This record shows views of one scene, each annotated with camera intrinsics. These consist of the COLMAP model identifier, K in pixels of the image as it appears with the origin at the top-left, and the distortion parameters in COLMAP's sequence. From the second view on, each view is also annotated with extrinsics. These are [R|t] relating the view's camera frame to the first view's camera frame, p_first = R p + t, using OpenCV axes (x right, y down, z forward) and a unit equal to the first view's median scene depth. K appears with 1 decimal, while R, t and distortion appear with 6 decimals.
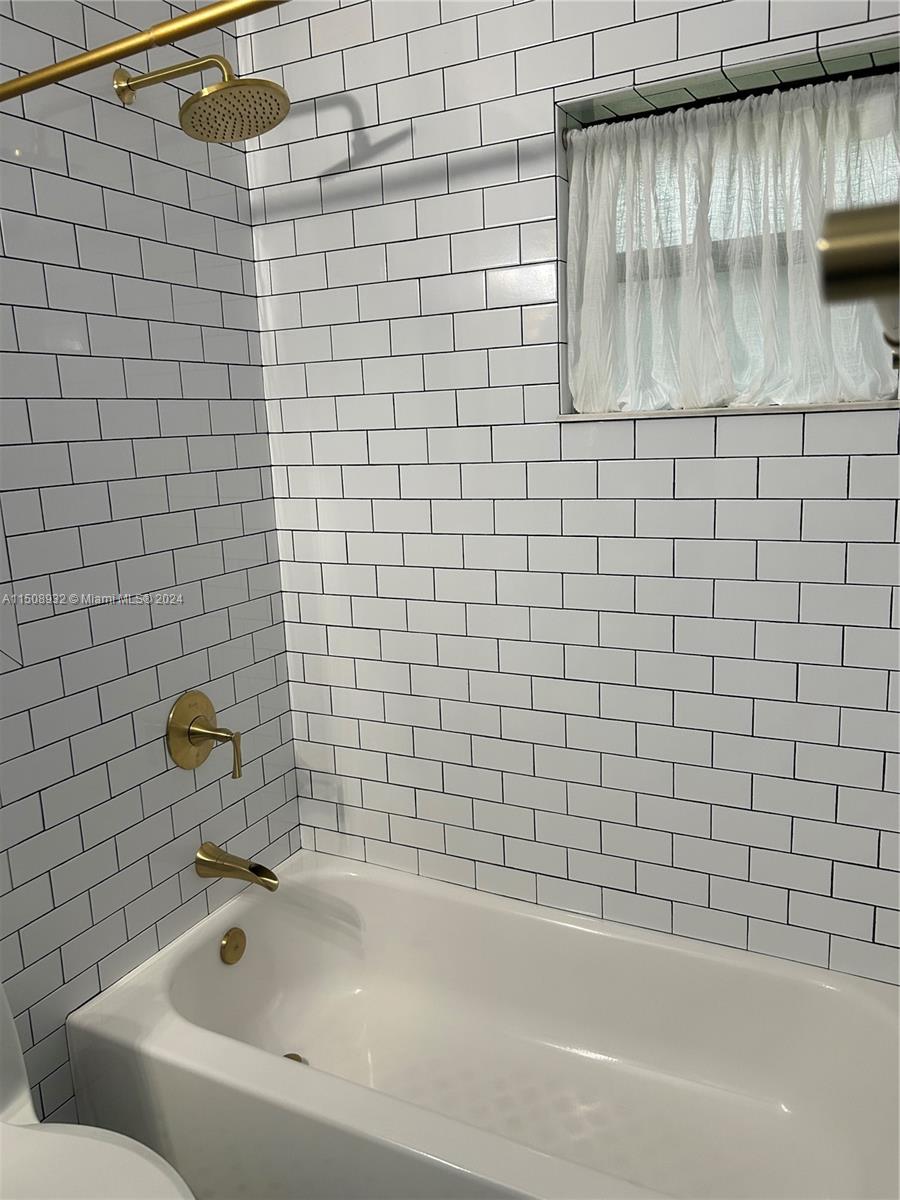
lens RADIAL K [[896.8, 0, 450.0], [0, 896.8, 600.0], [0, 0, 1]] dist [0.097437, -0.156678]
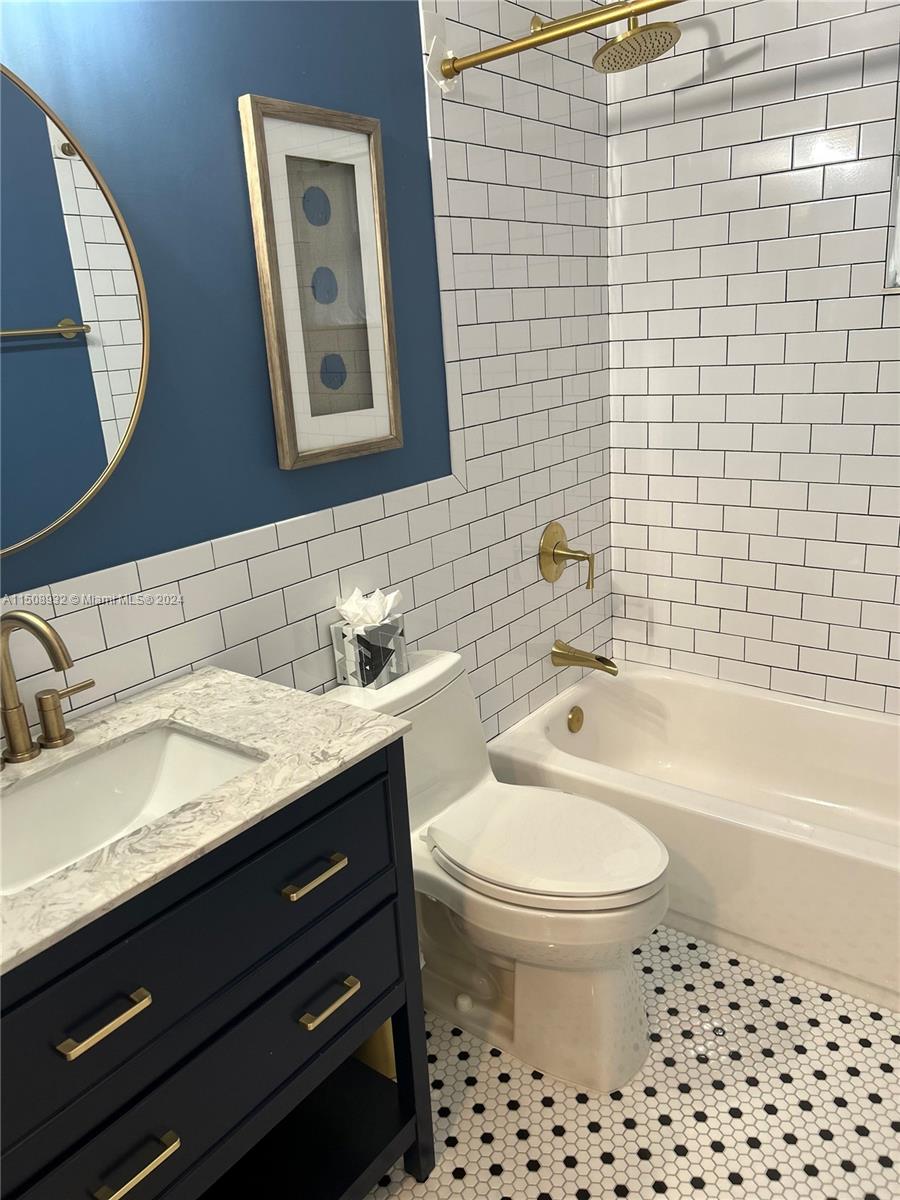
lens RADIAL K [[904.3, 0, 448.1], [0, 904.3, 602.7], [0, 0, 1]] dist [0.057695, -0.065676]
pose [[0.983224, 0.030773, -0.179787, -0.194512], [-0.009650, 0.993062, 0.117199, 0.063852], [0.182146, -0.113498, 0.976699, -0.299671]]
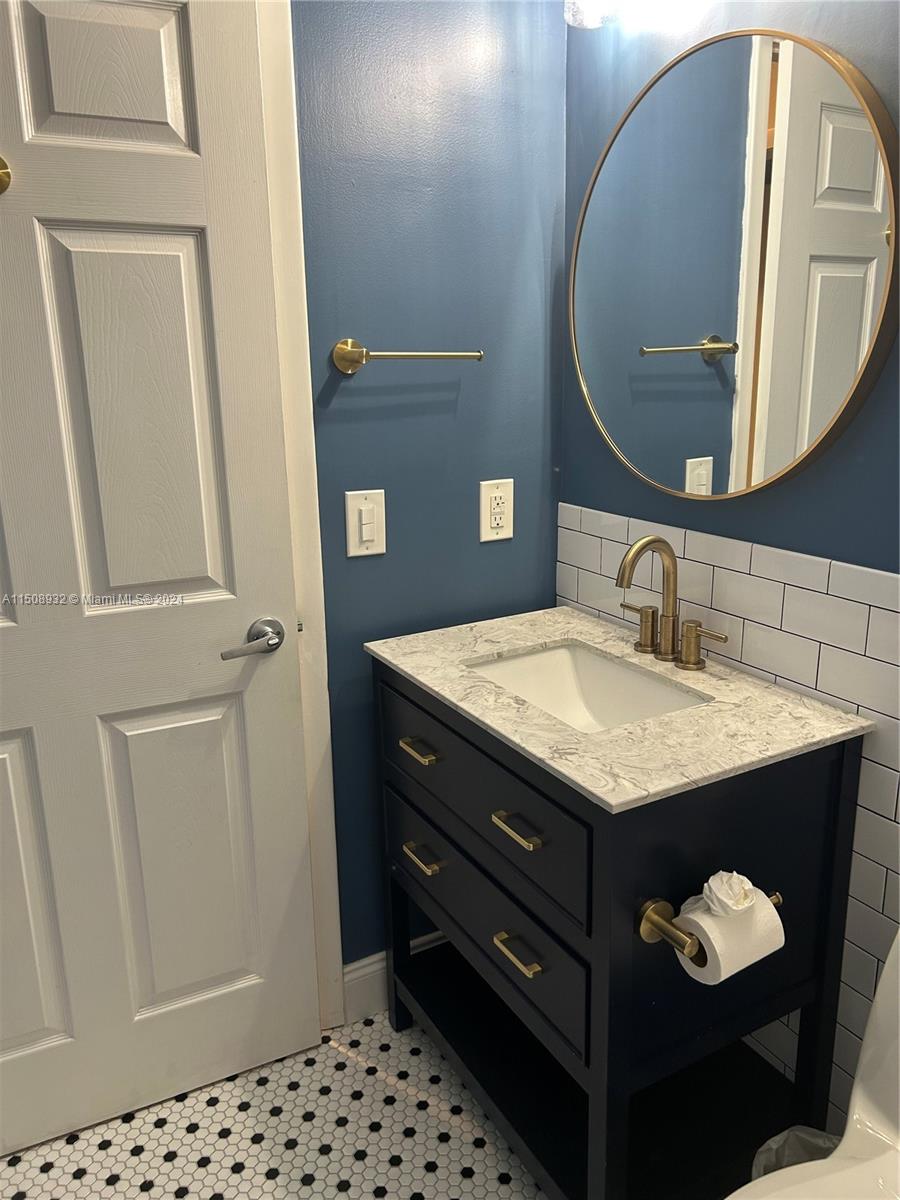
lens RADIAL K [[909.3, 0, 446.9], [0, 909.3, 603.9], [0, 0, 1]] dist [0.063387, -0.073998]
pose [[-0.558965, 0.265936, -0.785389, 0.122392], [-0.117889, 0.912066, 0.392731, -0.085375], [0.820768, 0.312111, -0.478463, 0.501121]]
